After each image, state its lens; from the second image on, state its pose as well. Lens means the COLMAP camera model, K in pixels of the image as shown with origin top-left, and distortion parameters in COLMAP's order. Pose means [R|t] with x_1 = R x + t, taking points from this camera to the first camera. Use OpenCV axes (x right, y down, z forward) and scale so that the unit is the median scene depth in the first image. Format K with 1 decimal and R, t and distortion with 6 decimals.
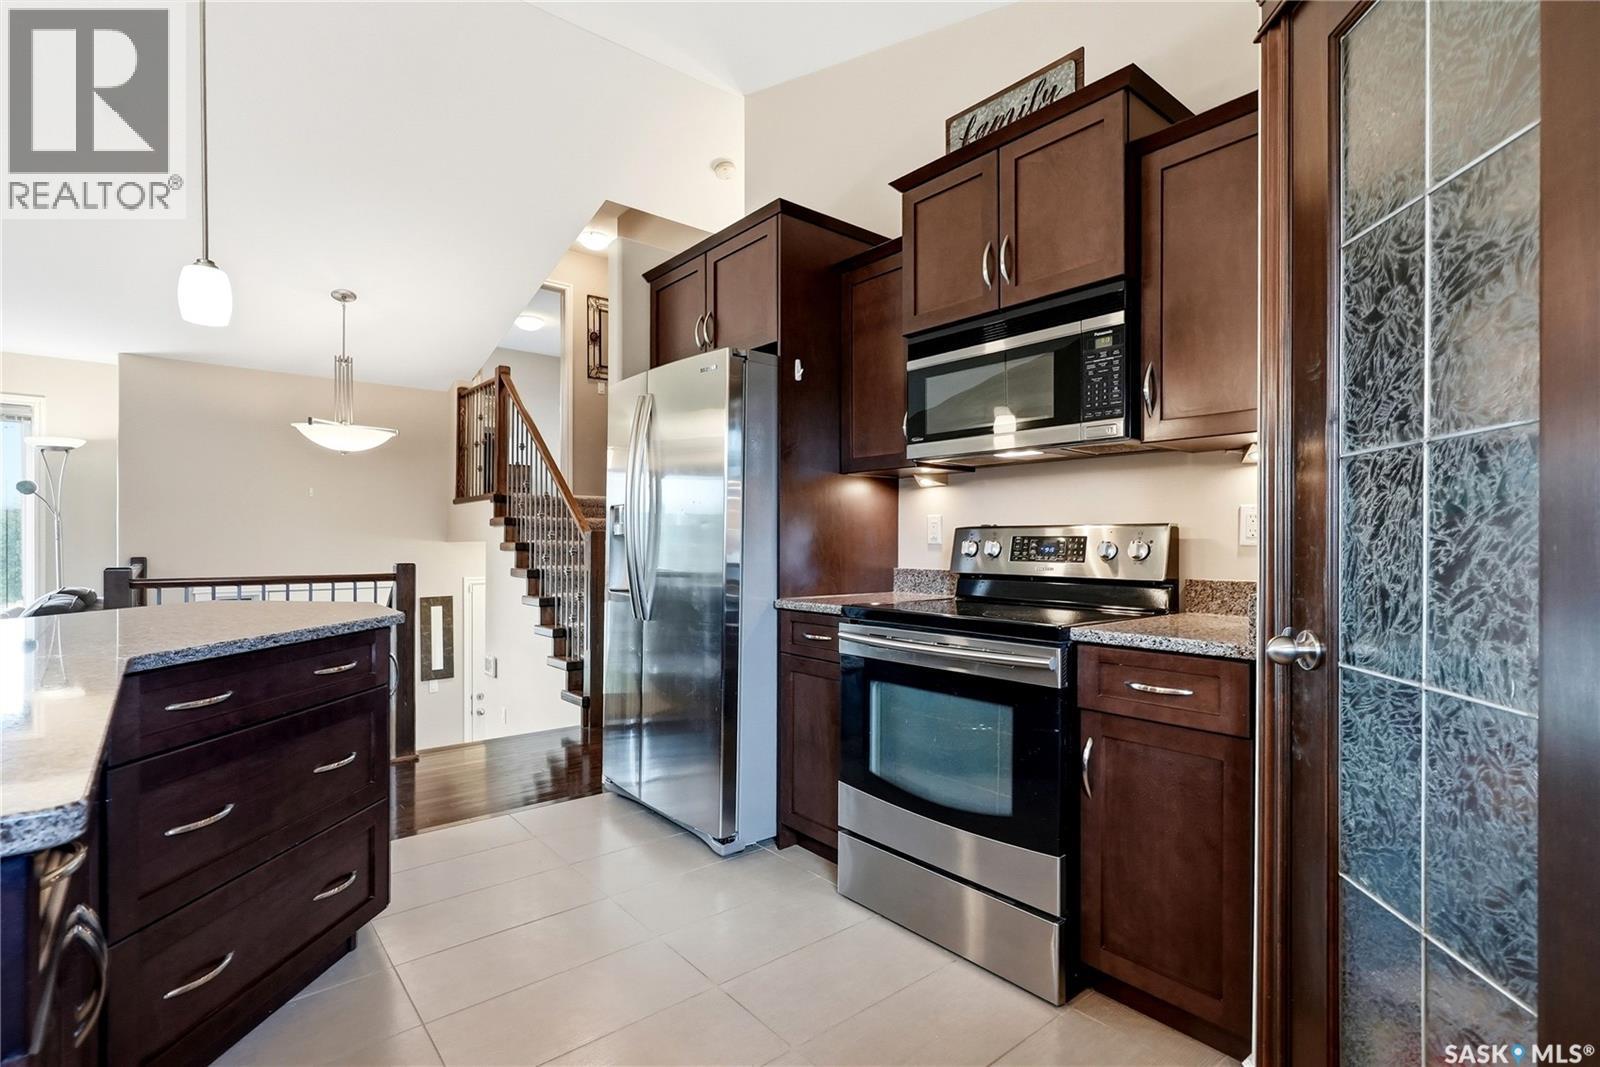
lens RADIAL K [[755.1, 0, 802.7], [0, 755.1, 541.4], [0, 0, 1]] dist [-0.001710, -0.000123]
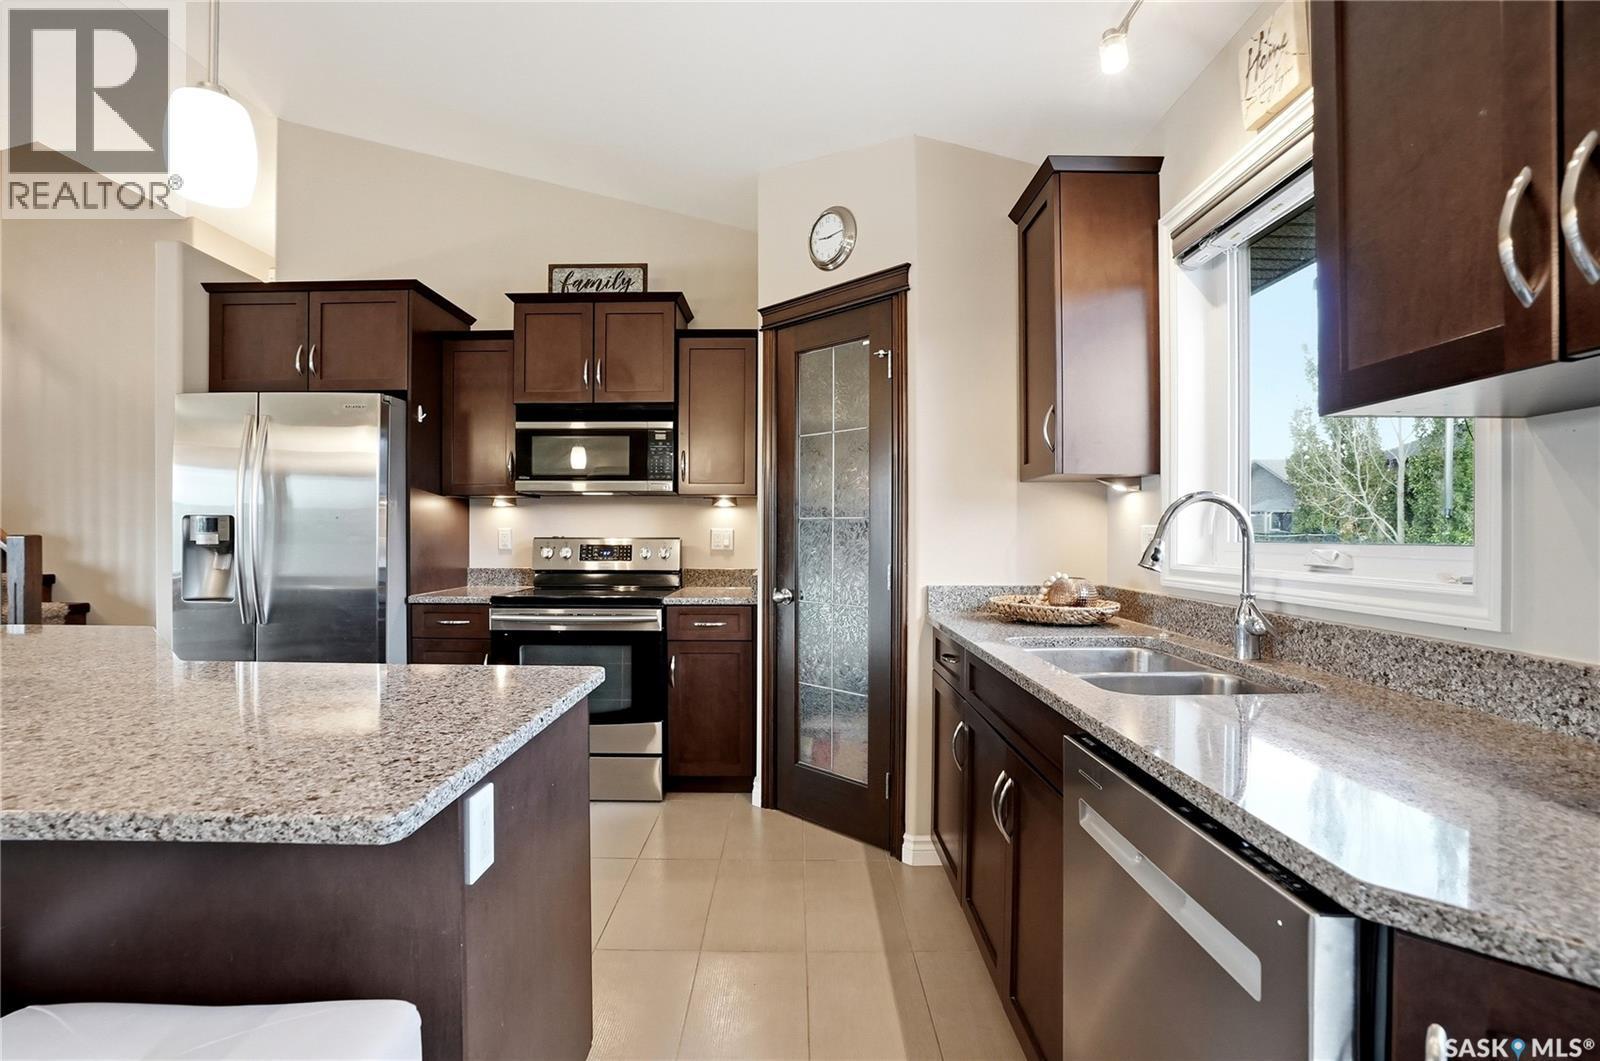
lens RADIAL K [[764.6, 0, 780.5], [0, 764.6, 535.3], [0, 0, 1]] dist [-0.032656, 0.000874]
pose [[0.657780, -0.001653, 0.753208, -0.700384], [-0.001782, 0.999991, 0.003751, -0.036425], [-0.753208, -0.003809, 0.657771, -0.358556]]
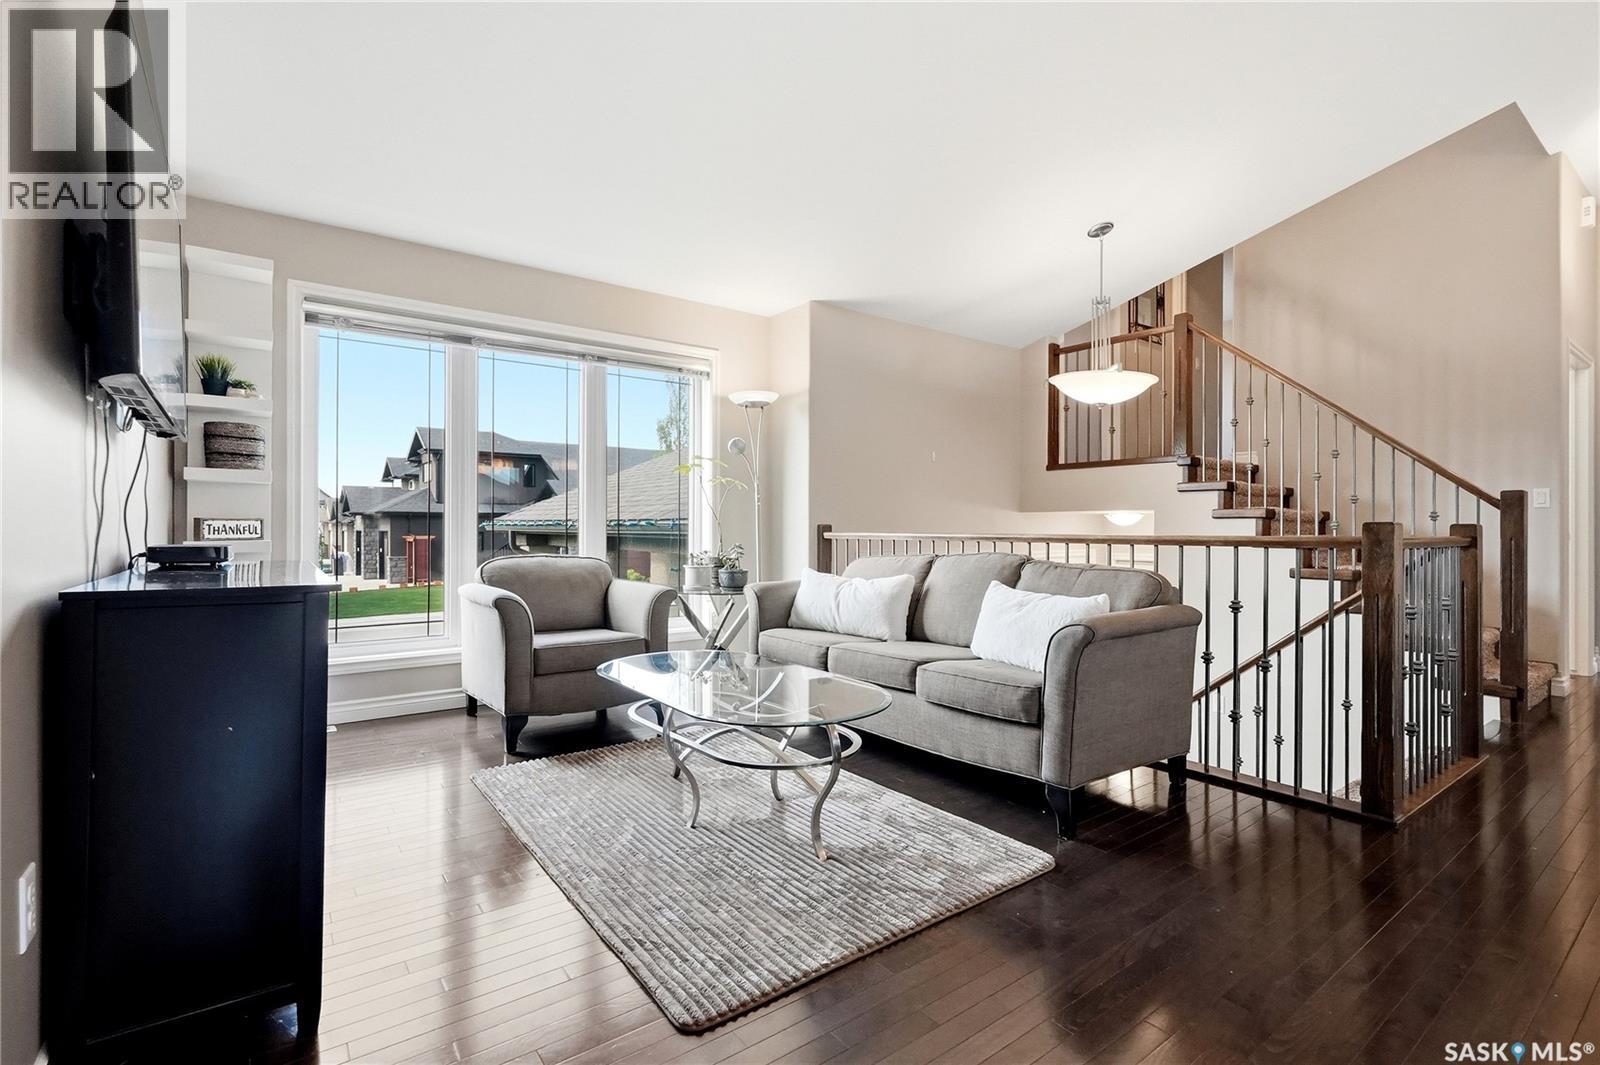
lens RADIAL K [[733.4, 0, 800.0], [0, 733.4, 532.5], [0, 0, 1]] dist [0.000771, 0.000123]
pose [[0.998623, 0.002028, -0.052417, -2.106389], [-0.001726, 0.999982, 0.005815, 0.063514], [0.052428, -0.005716, 0.998608, 0.262013]]
